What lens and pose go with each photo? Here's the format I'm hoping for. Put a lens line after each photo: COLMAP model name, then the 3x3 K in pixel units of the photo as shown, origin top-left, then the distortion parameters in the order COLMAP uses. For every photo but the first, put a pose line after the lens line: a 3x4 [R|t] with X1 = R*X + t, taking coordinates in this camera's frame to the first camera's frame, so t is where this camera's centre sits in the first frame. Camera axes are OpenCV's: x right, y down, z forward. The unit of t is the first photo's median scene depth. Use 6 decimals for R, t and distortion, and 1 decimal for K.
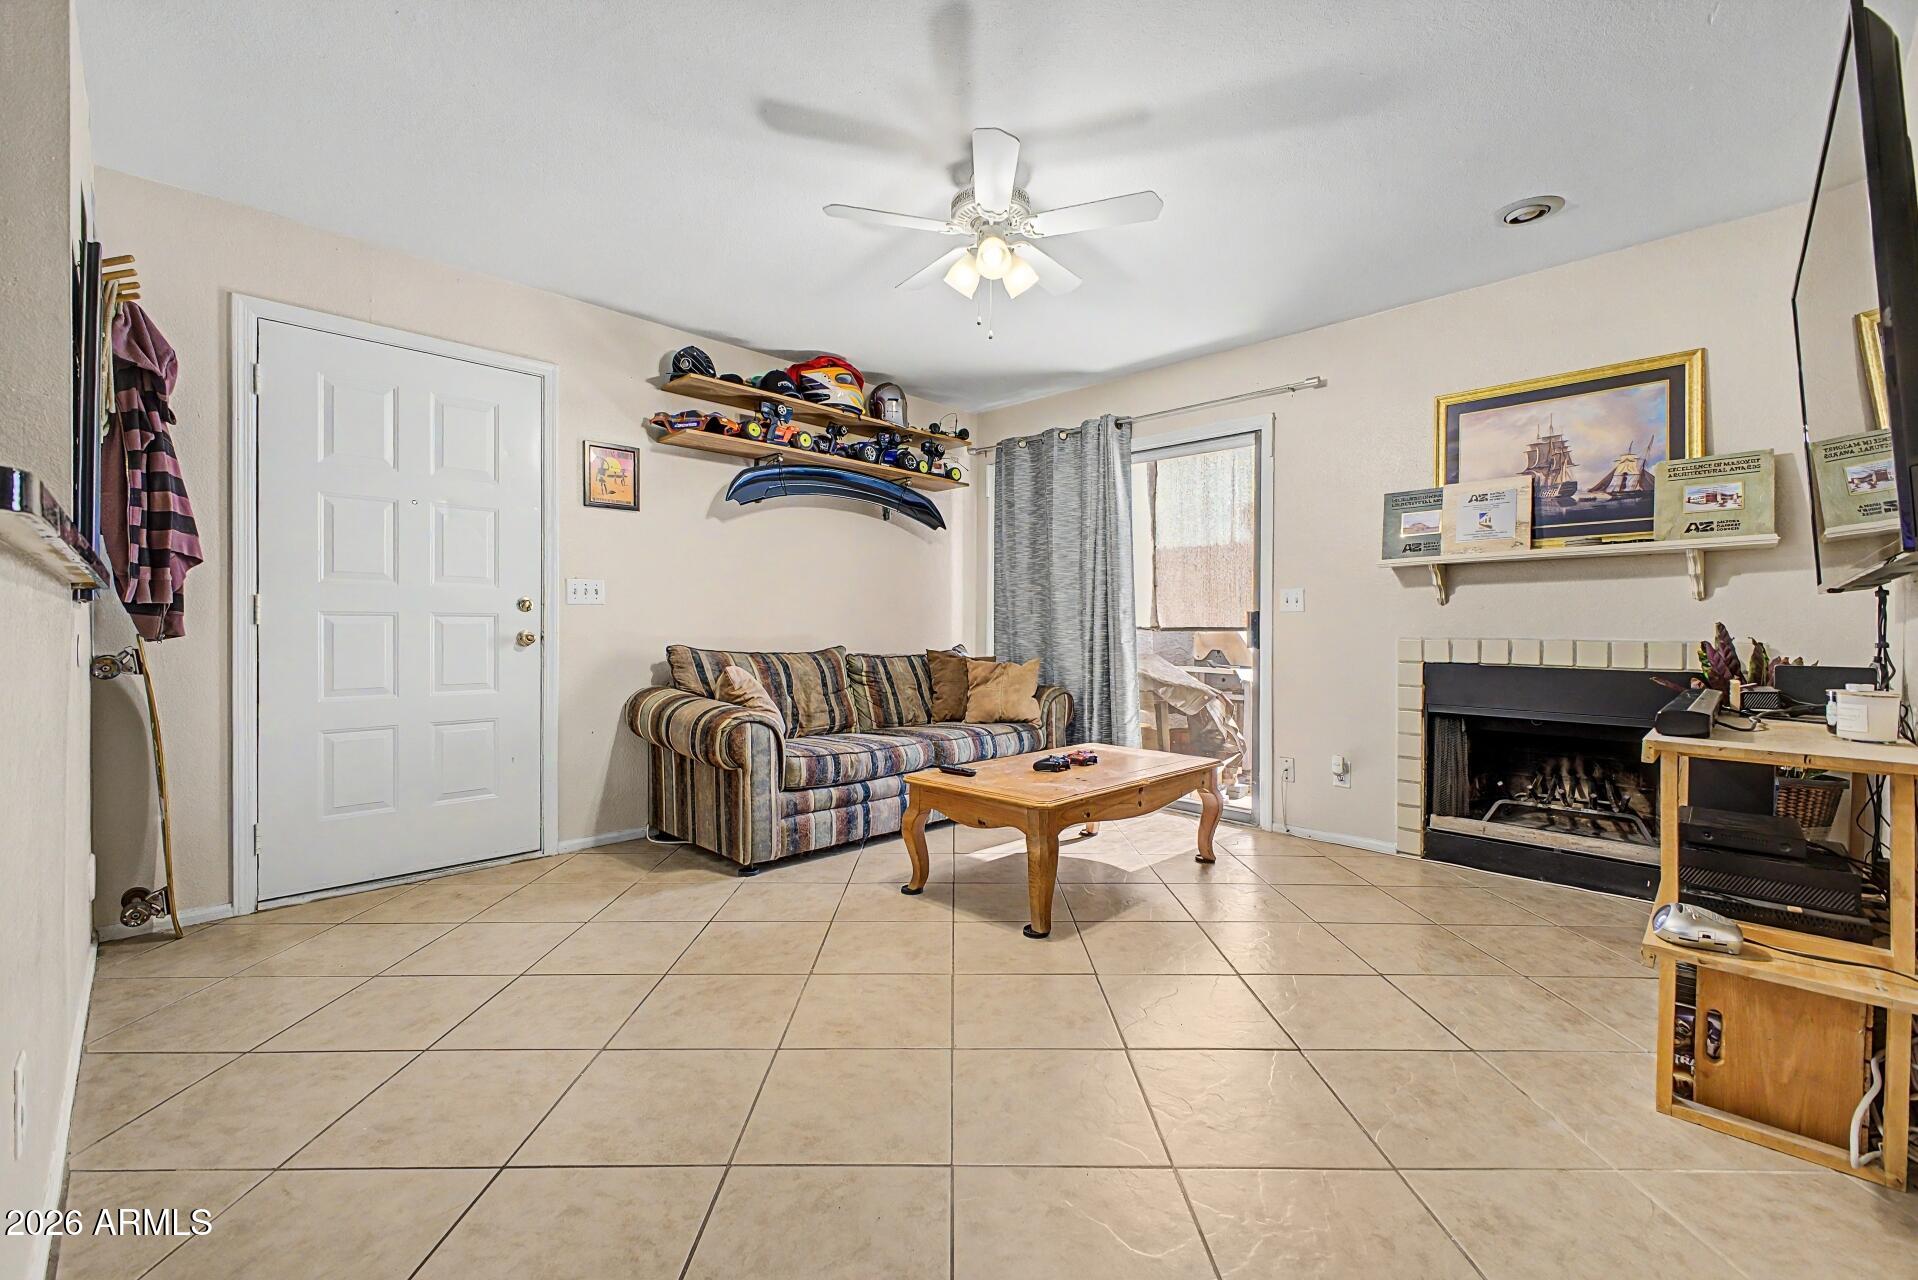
lens RADIAL K [[795.3, 0, 959.9], [0, 795.3, 628.6], [0, 0, 1]] dist [-0.002059, -0.000458]
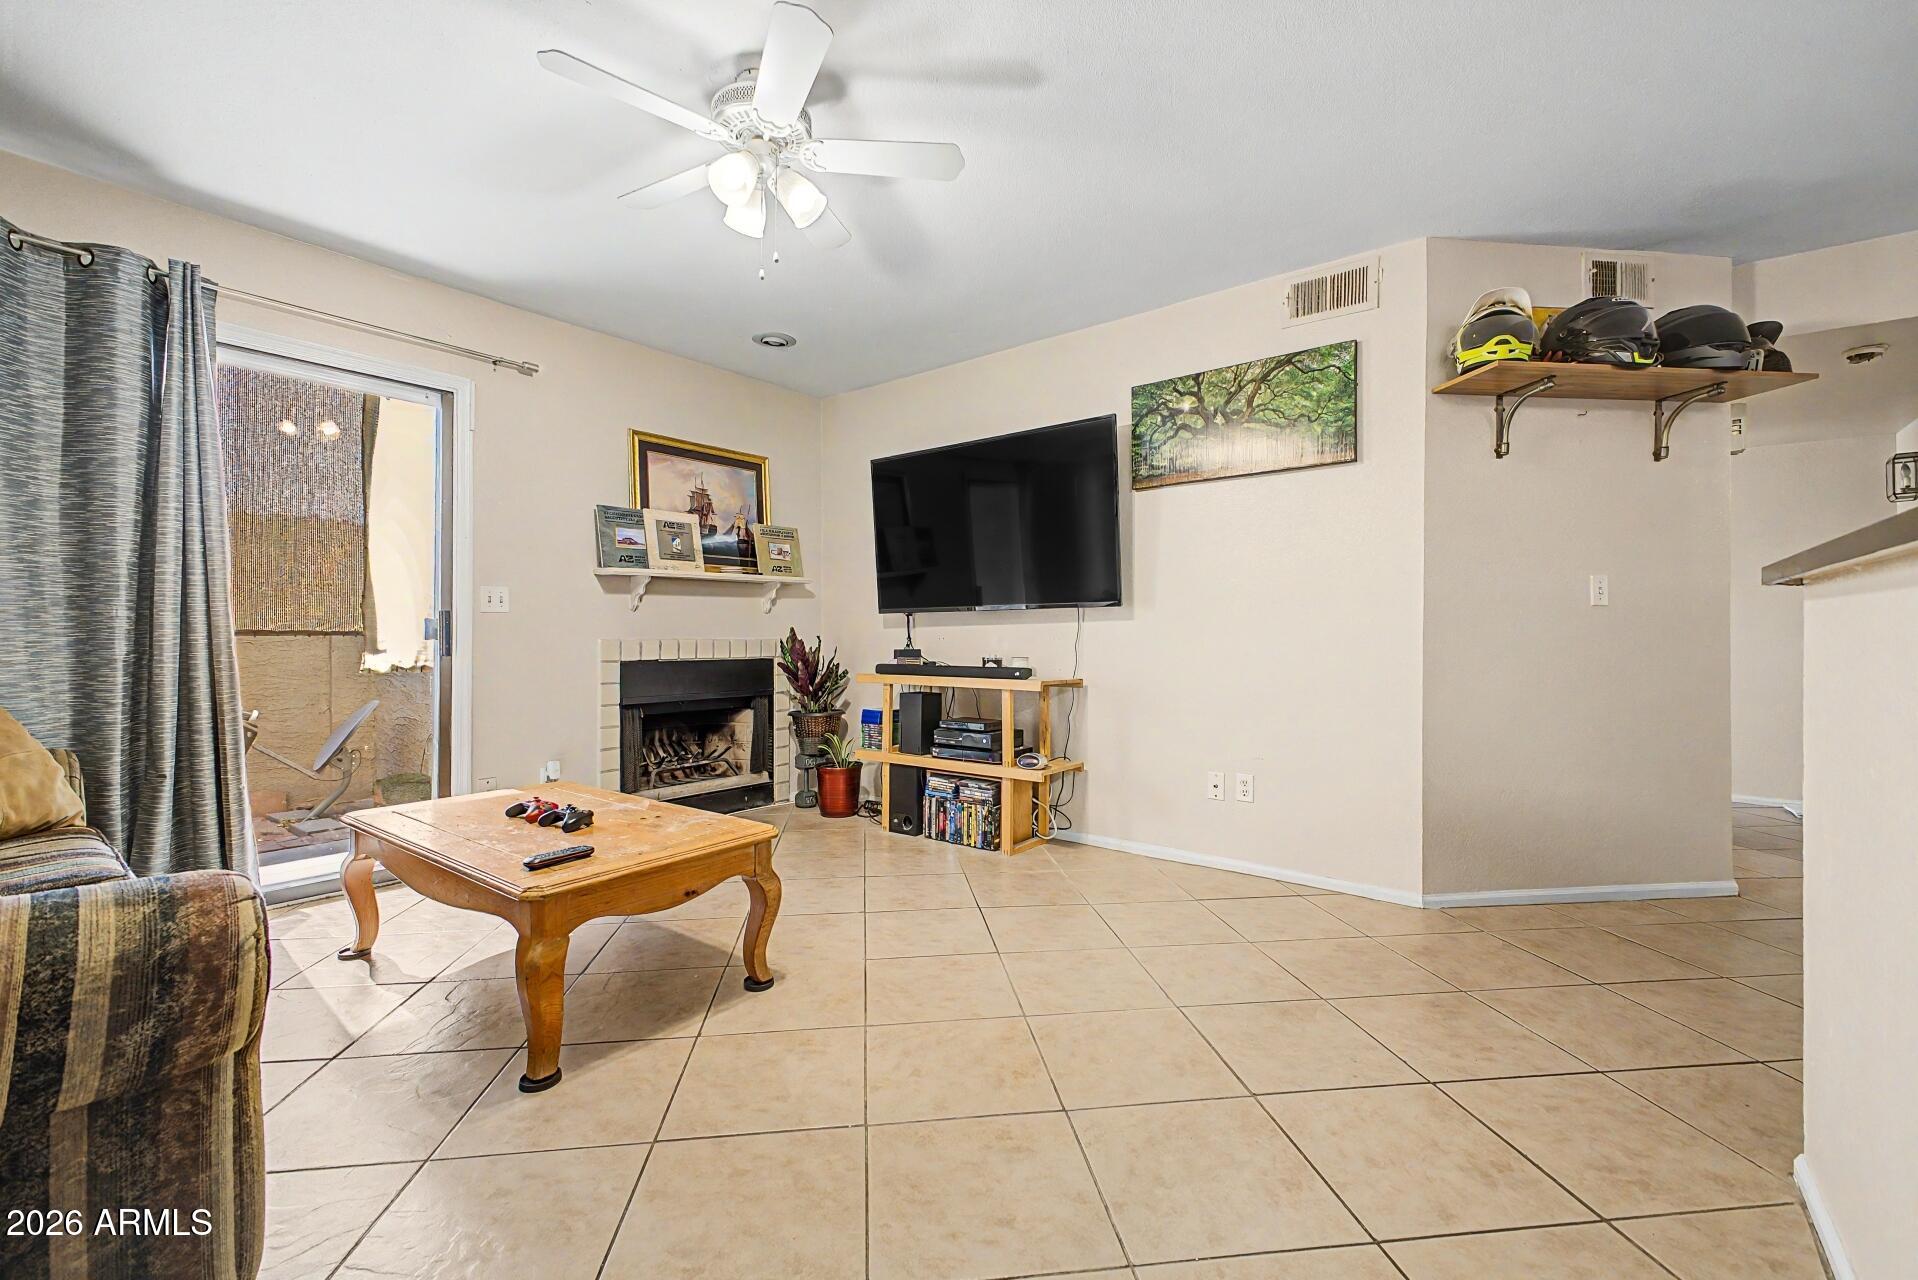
lens RADIAL K [[795.3, 0, 959.9], [0, 795.3, 628.6], [0, 0, 1]] dist [-0.002059, -0.000458]
pose [[-0.115532, 0.000697, 0.993304, -0.614049], [0.000176, 1.000000, -0.000681, -0.003619], [-0.993304, 0.000096, -0.115532, 0.685925]]
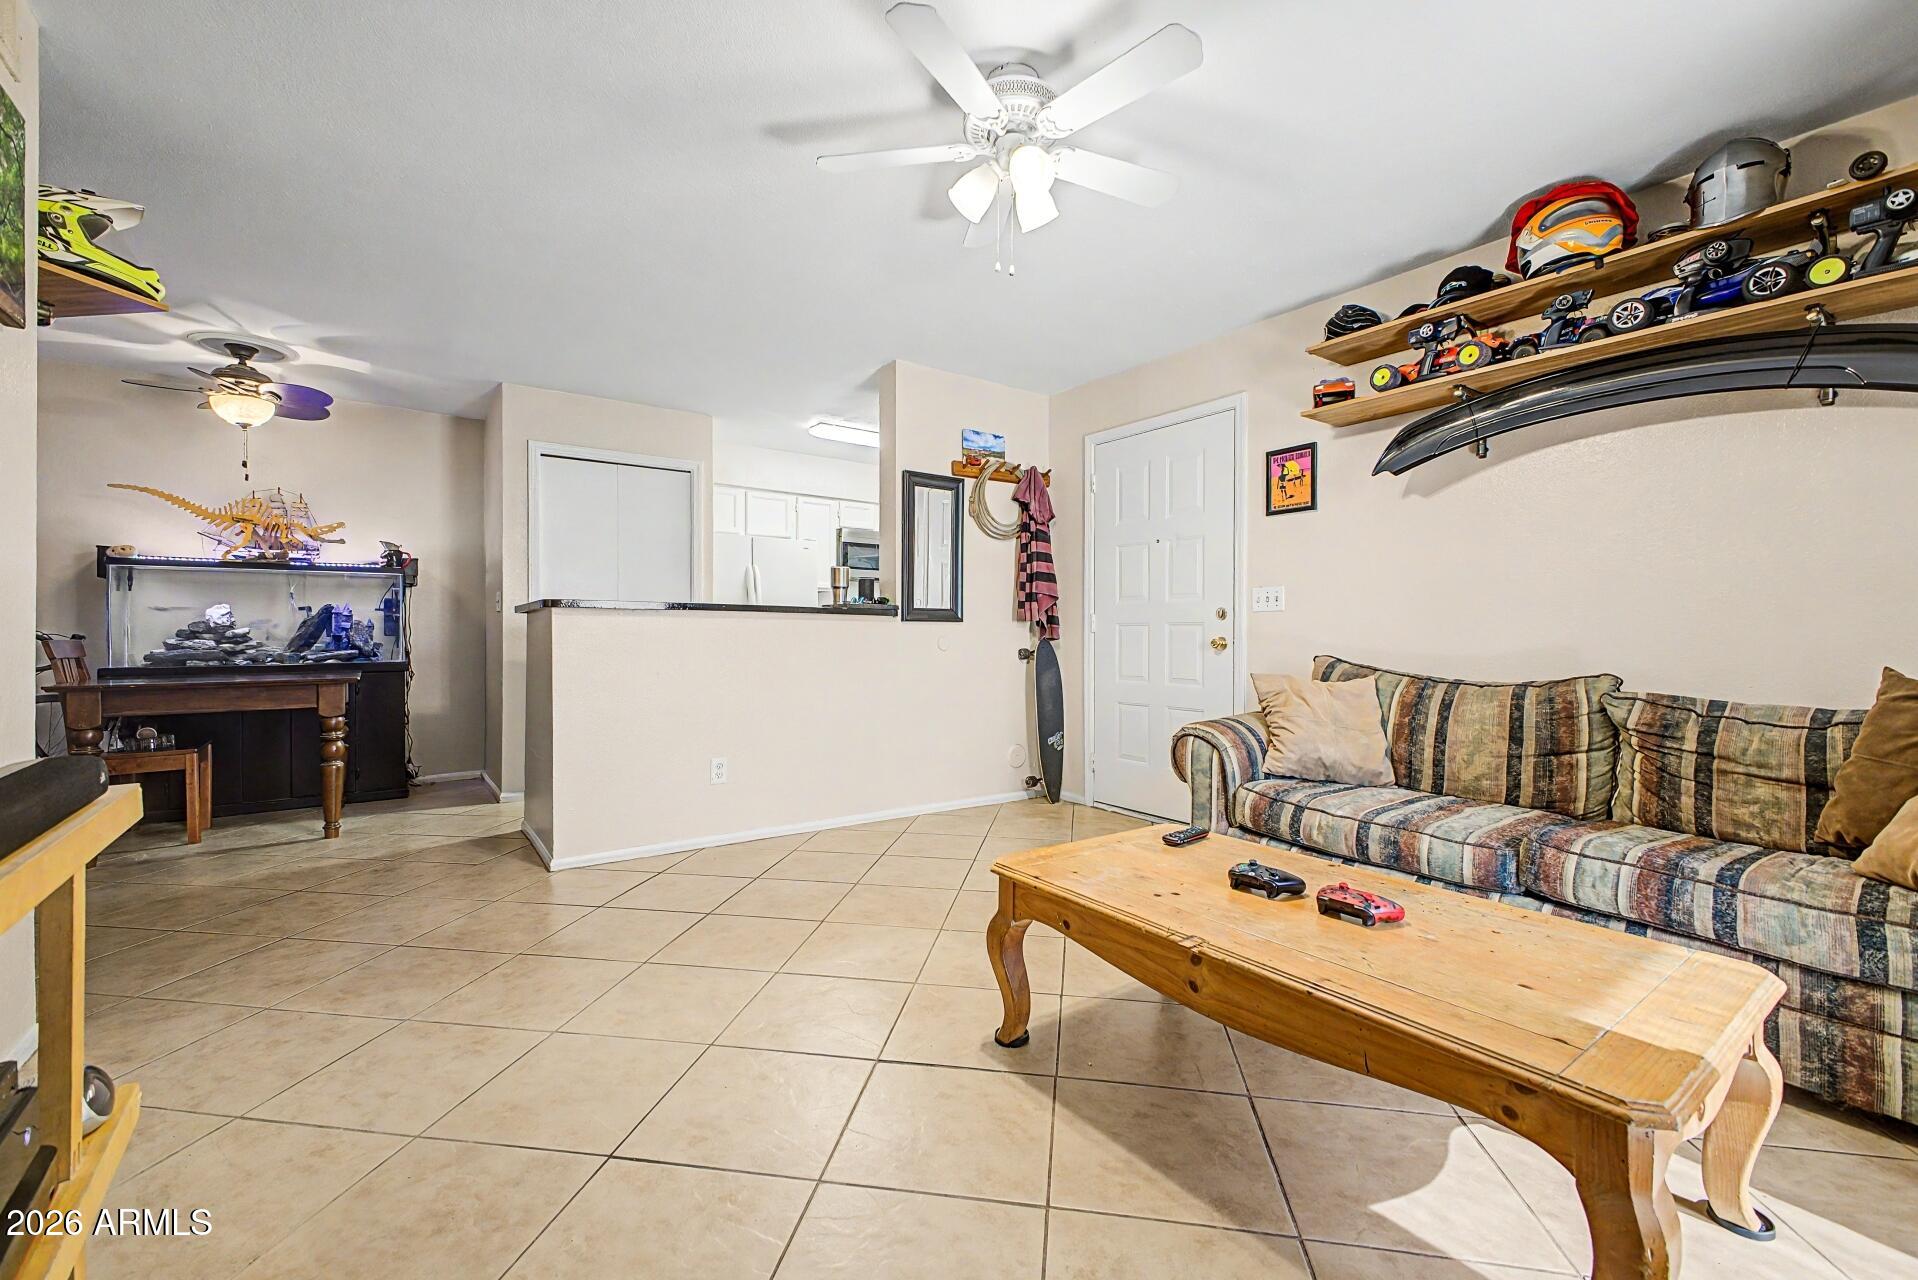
lens RADIAL K [[795.3, 0, 959.9], [0, 795.3, 628.6], [0, 0, 1]] dist [-0.002059, -0.000458]
pose [[-0.158267, -0.010518, -0.987340, 0.655968], [-0.005429, 0.999937, -0.009782, 0.004654], [0.987381, 0.003813, -0.158314, 0.829772]]
